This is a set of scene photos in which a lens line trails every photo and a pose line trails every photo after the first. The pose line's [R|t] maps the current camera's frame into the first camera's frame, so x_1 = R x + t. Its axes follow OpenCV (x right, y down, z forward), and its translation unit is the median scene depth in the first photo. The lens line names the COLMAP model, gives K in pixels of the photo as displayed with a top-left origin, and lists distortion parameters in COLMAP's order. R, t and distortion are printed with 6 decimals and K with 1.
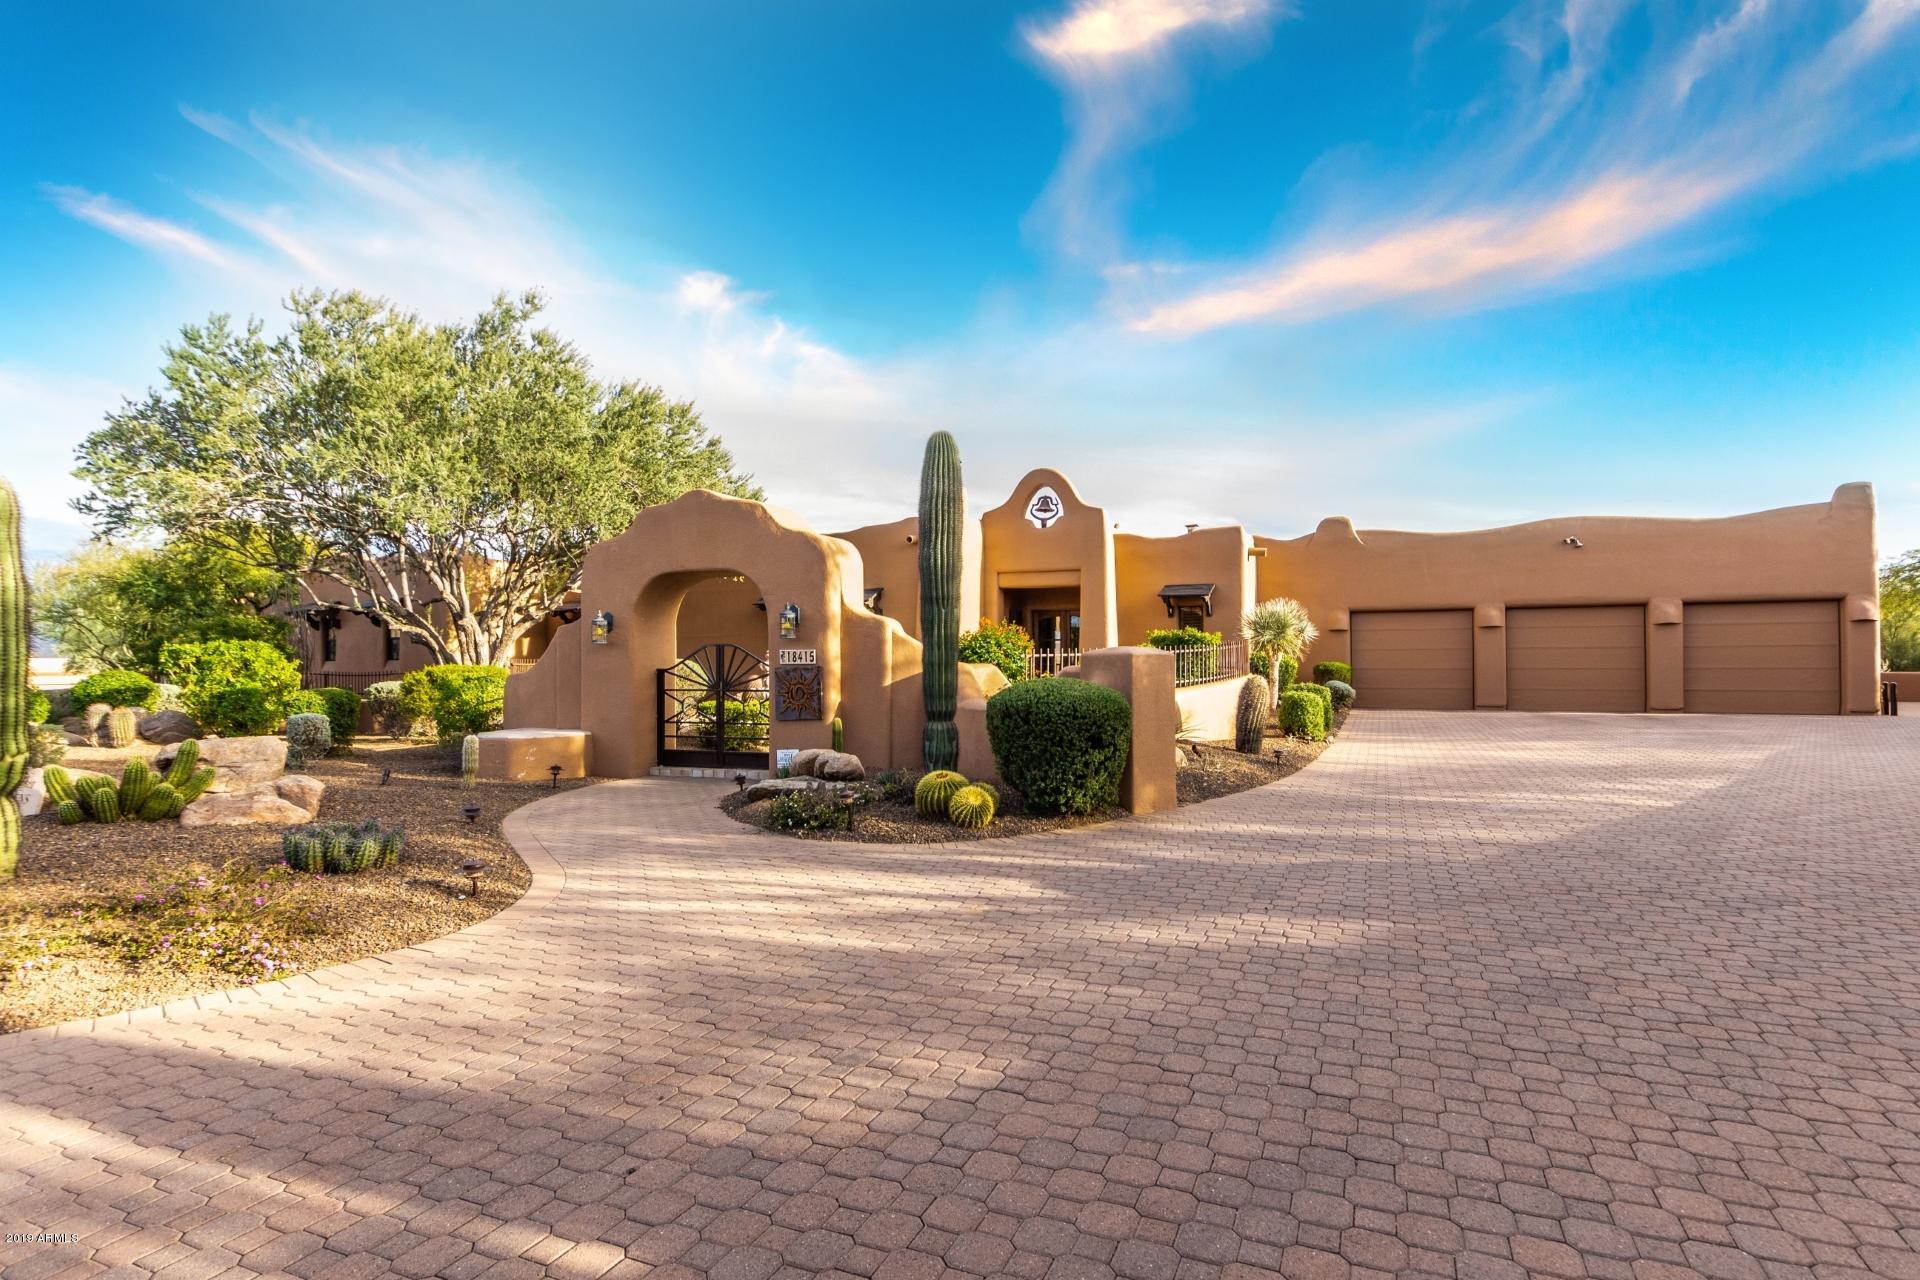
lens RADIAL K [[926.9, 0, 985.4], [0, 926.9, 645.8], [0, 0, 1]] dist [0.011713, -0.000794]
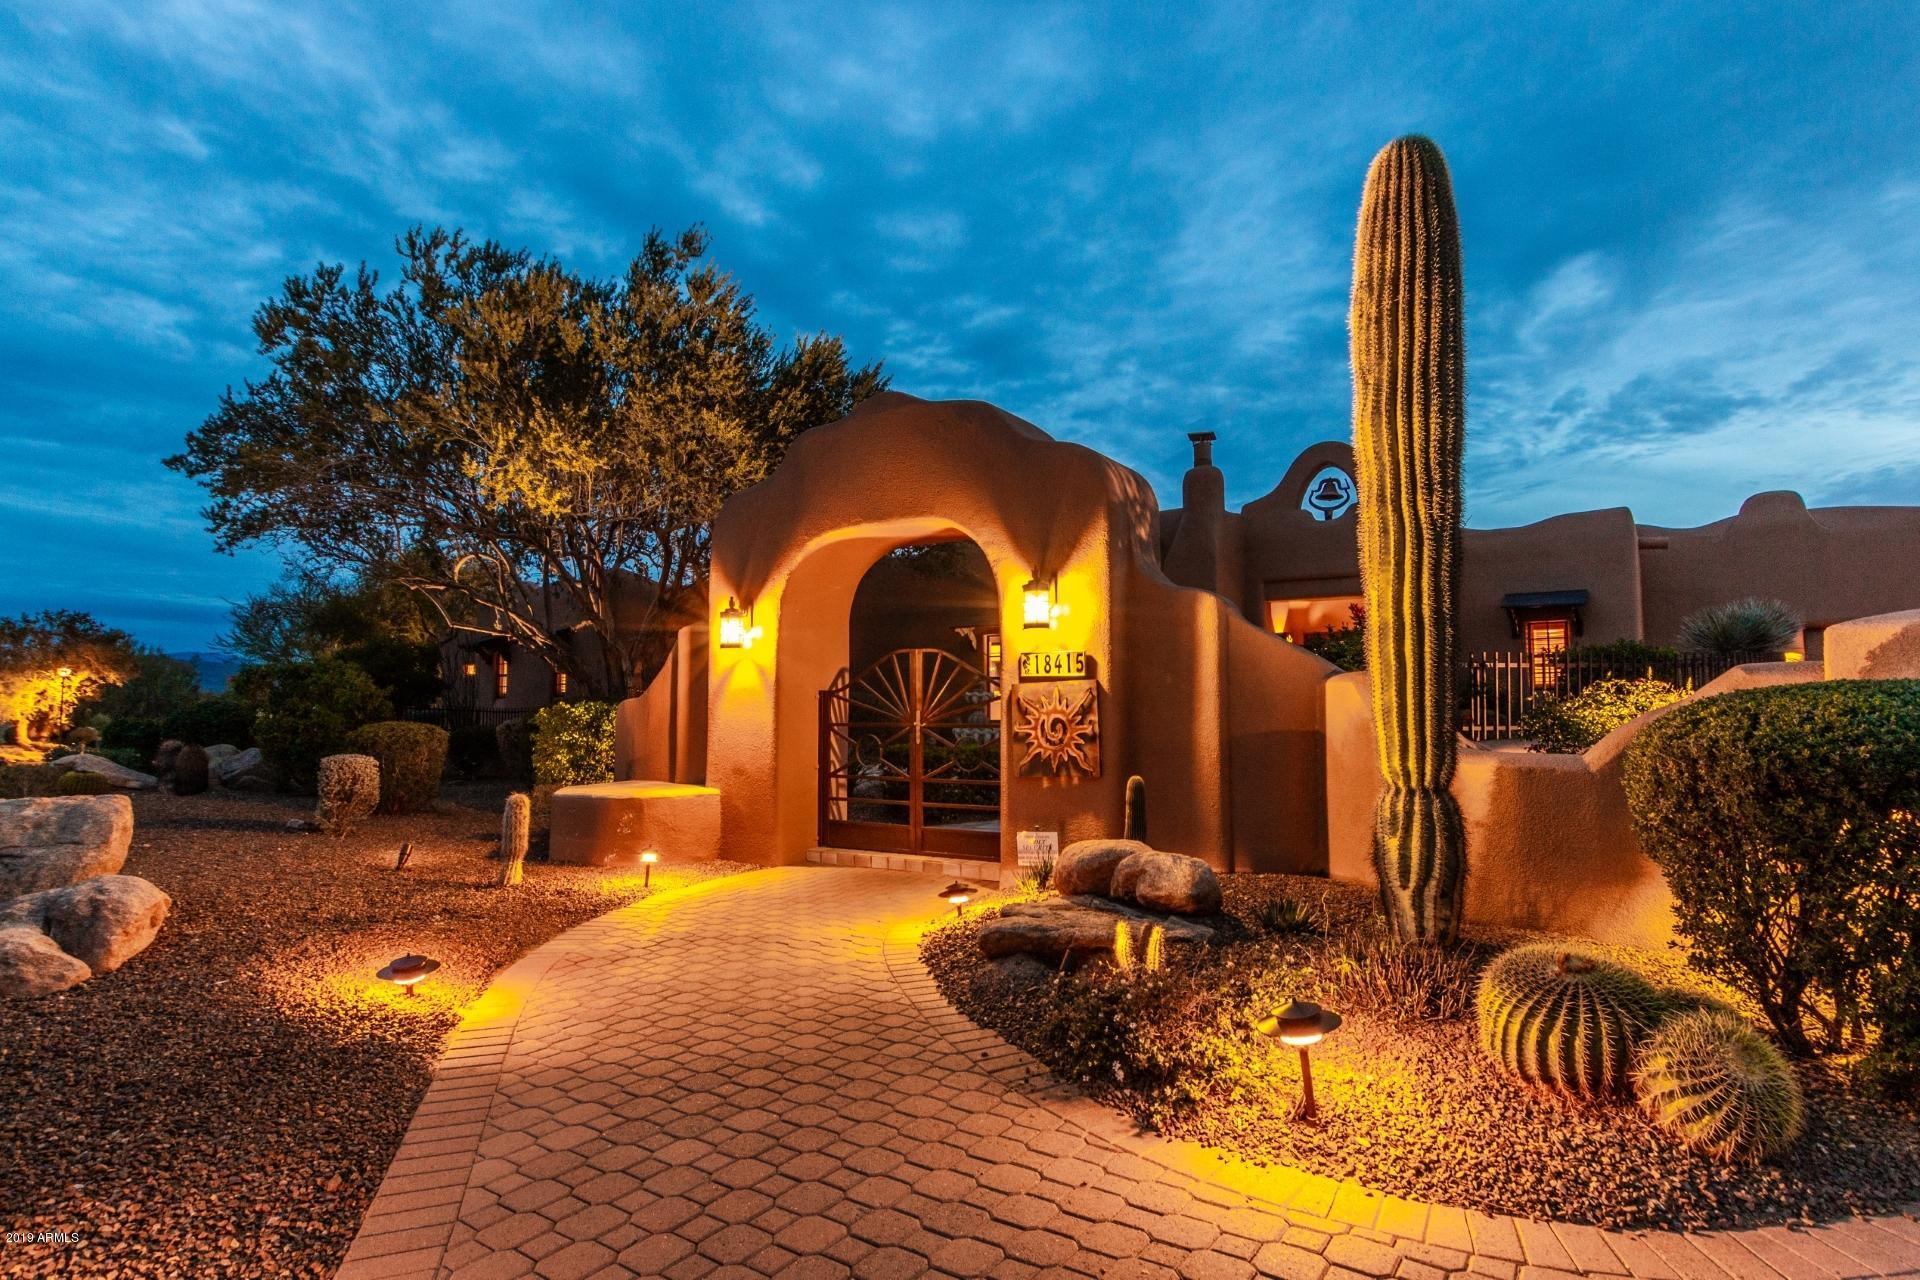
lens RADIAL K [[949.6, 0, 982.3], [0, 949.6, 641.2], [0, 0, 1]] dist [0.026473, -0.011840]
pose [[0.980029, -0.009931, -0.198607, -0.088849], [-0.001219, 0.998433, -0.055939, 0.020753], [0.198851, 0.055064, 0.978482, 0.293781]]
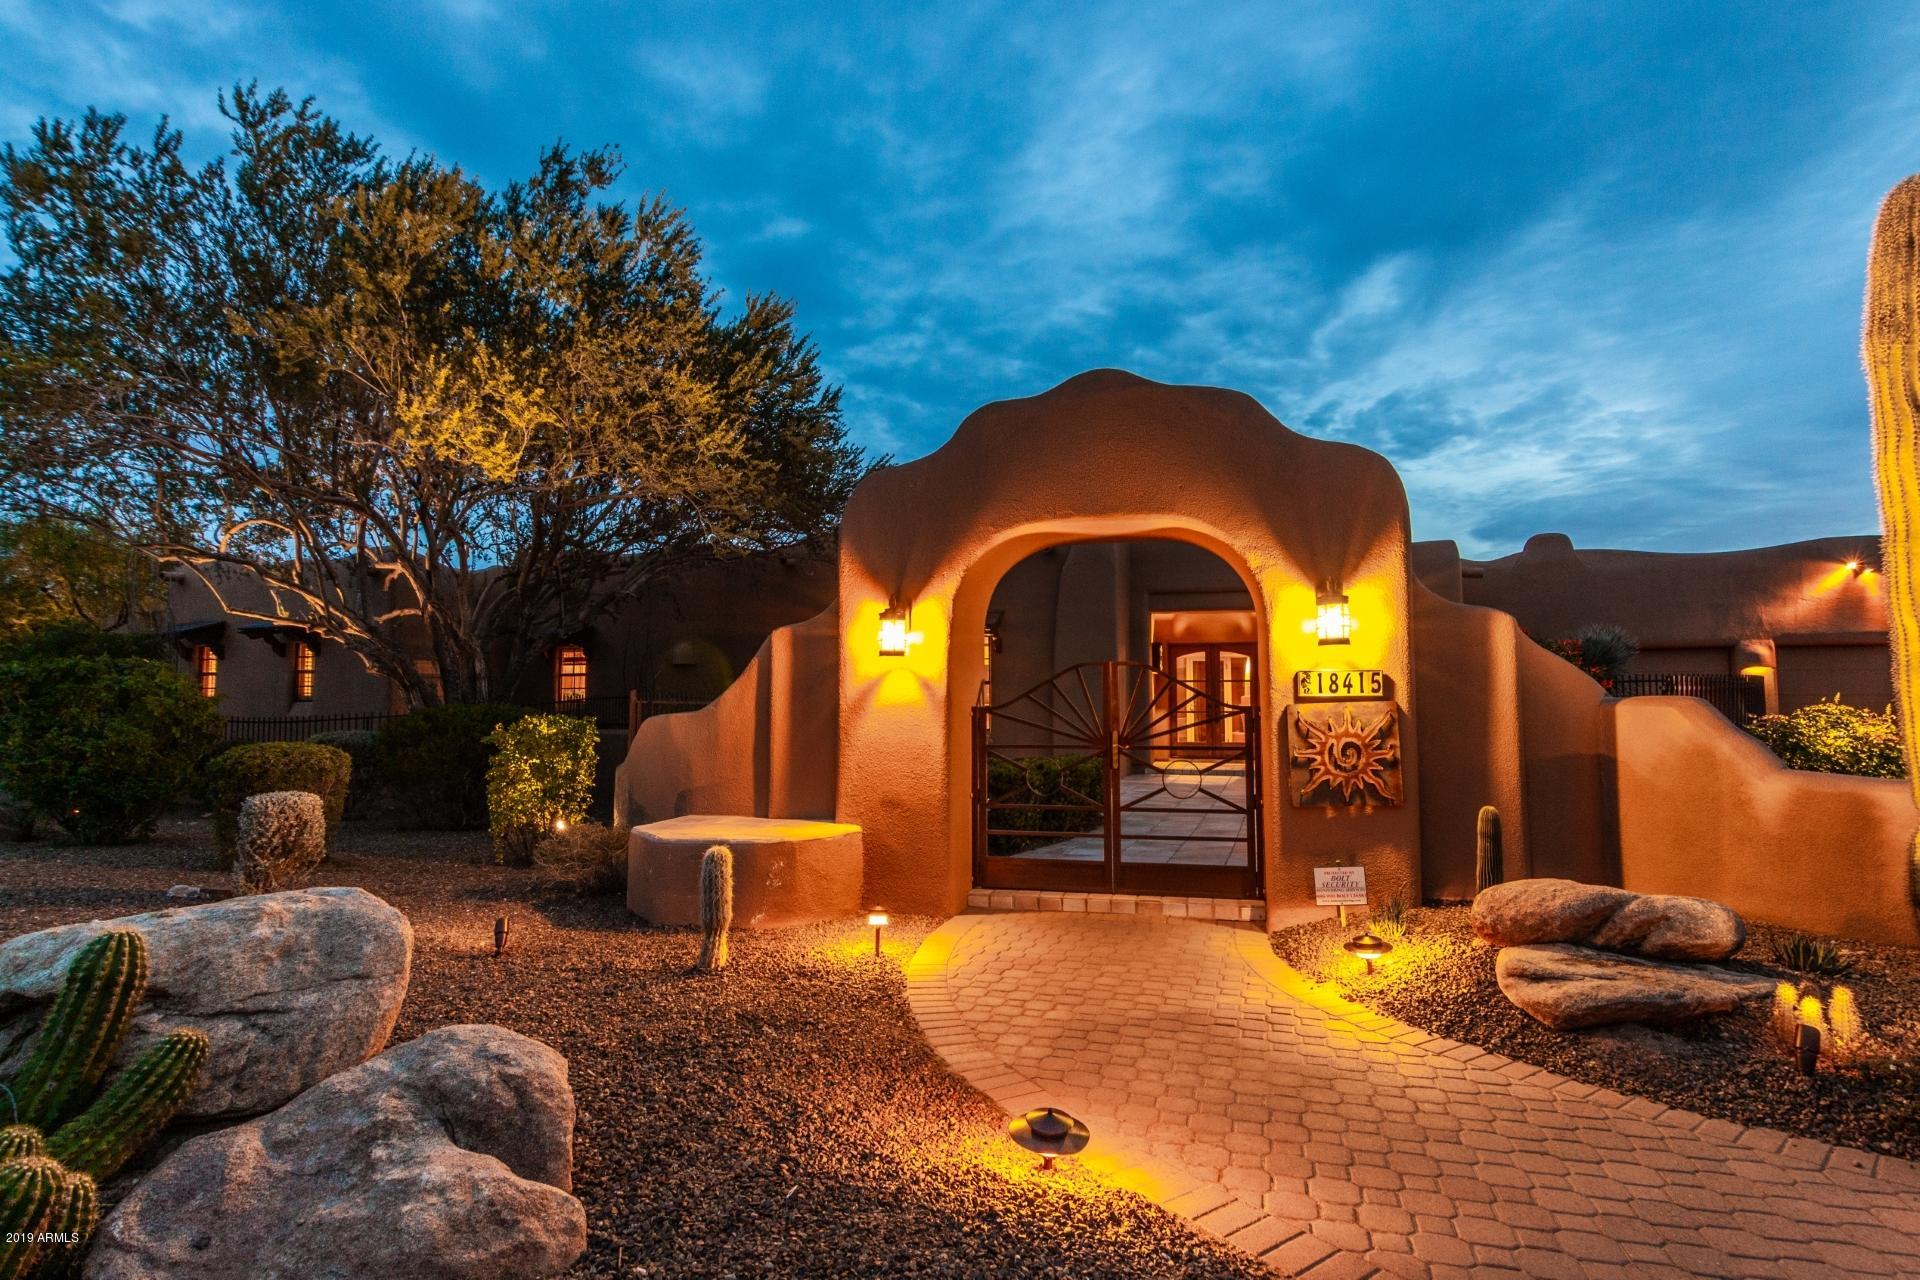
lens RADIAL K [[949.6, 0, 982.3], [0, 949.6, 641.2], [0, 0, 1]] dist [0.026473, -0.011840]
pose [[0.994834, 0.013037, 0.100676, -0.307529], [-0.007068, 0.998208, -0.059420, 0.014830], [-0.101270, 0.058401, 0.993143, 0.336786]]
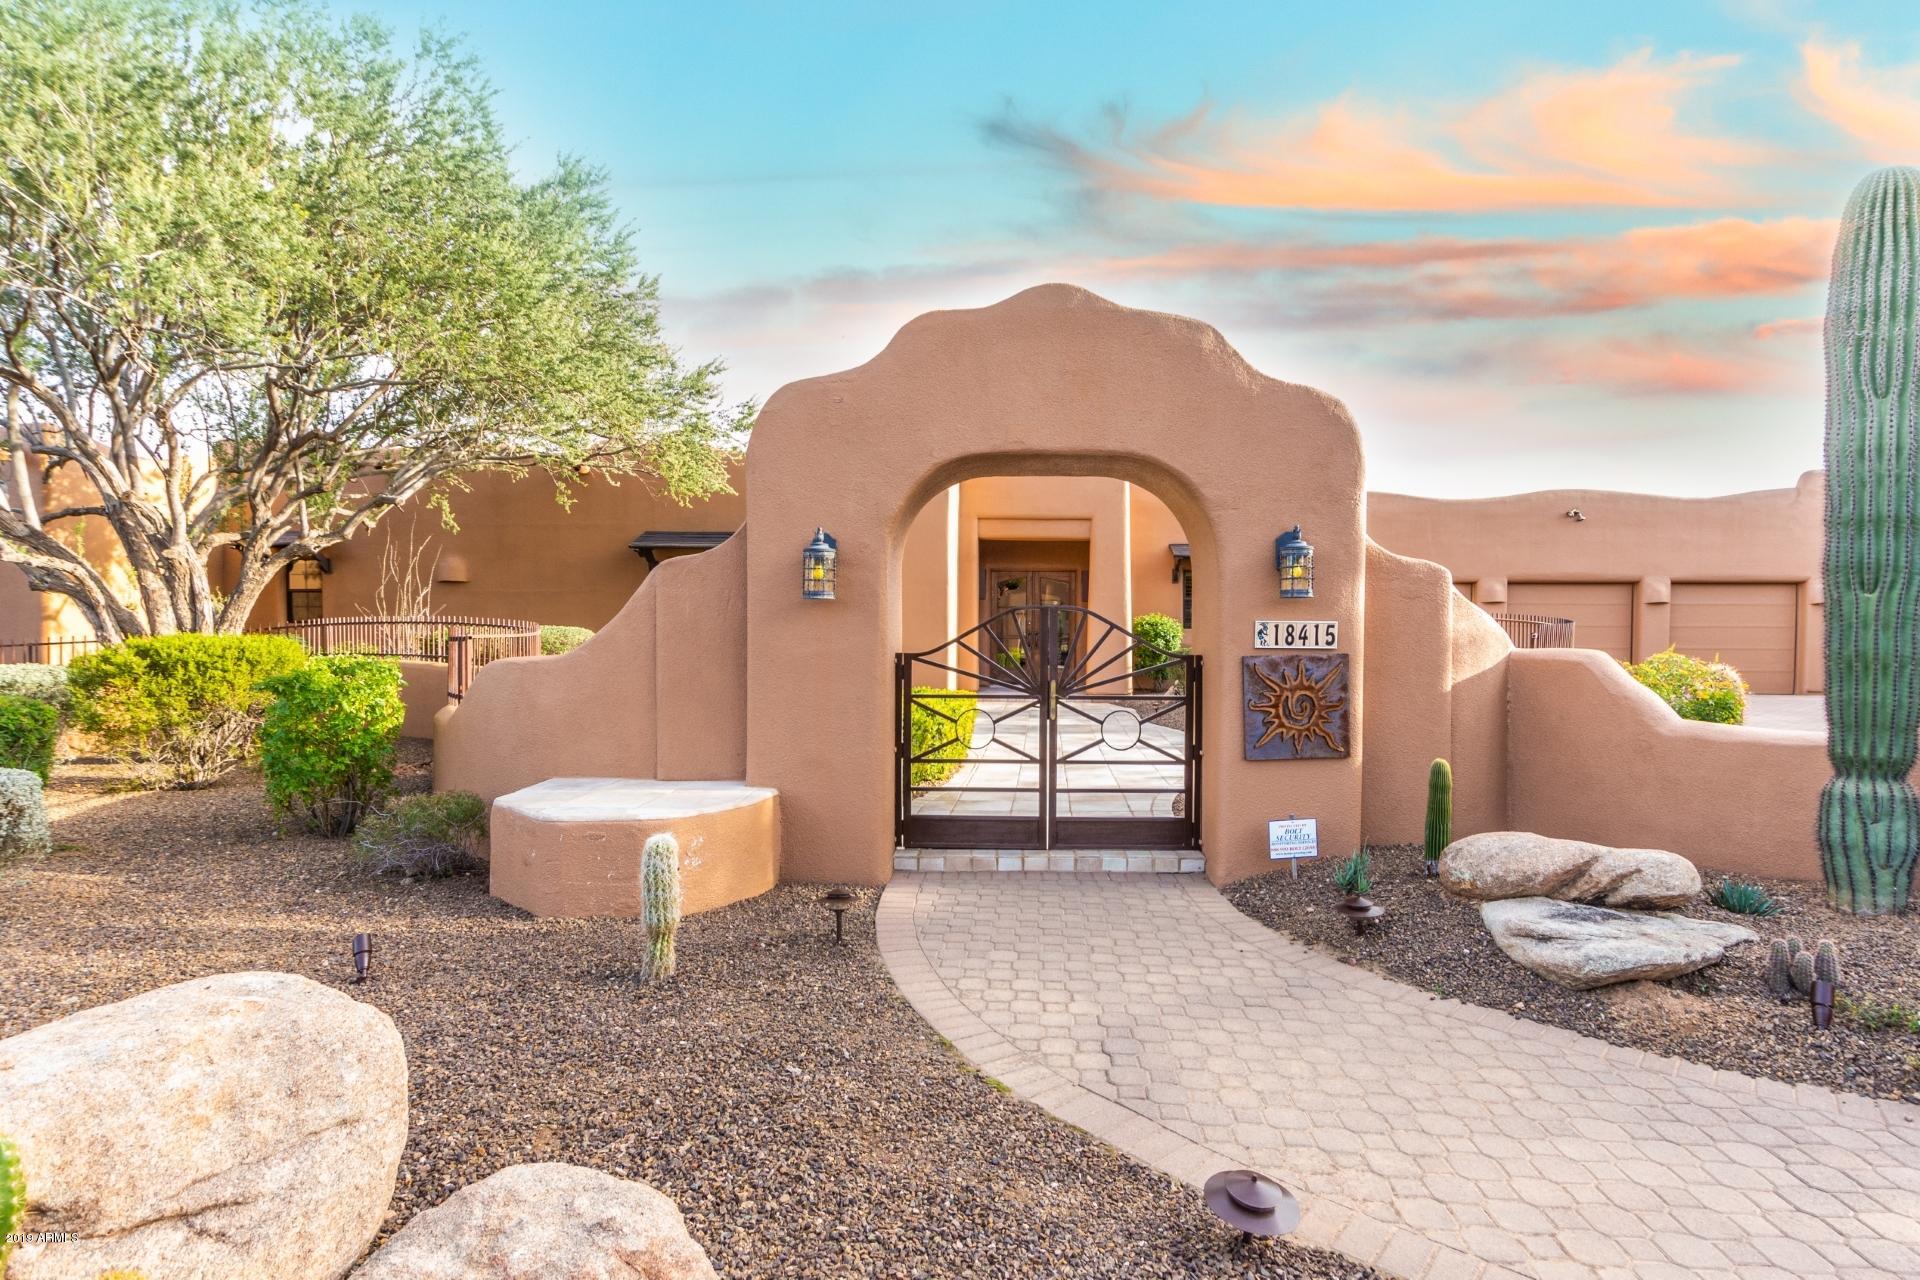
lens RADIAL K [[949.6, 0, 982.3], [0, 949.6, 641.2], [0, 0, 1]] dist [0.026473, -0.011840]
pose [[0.942916, 0.007788, 0.332939, -0.364074], [-0.017451, 0.999508, 0.026043, 0.003410], [-0.332573, -0.030367, 0.942589, 0.386179]]
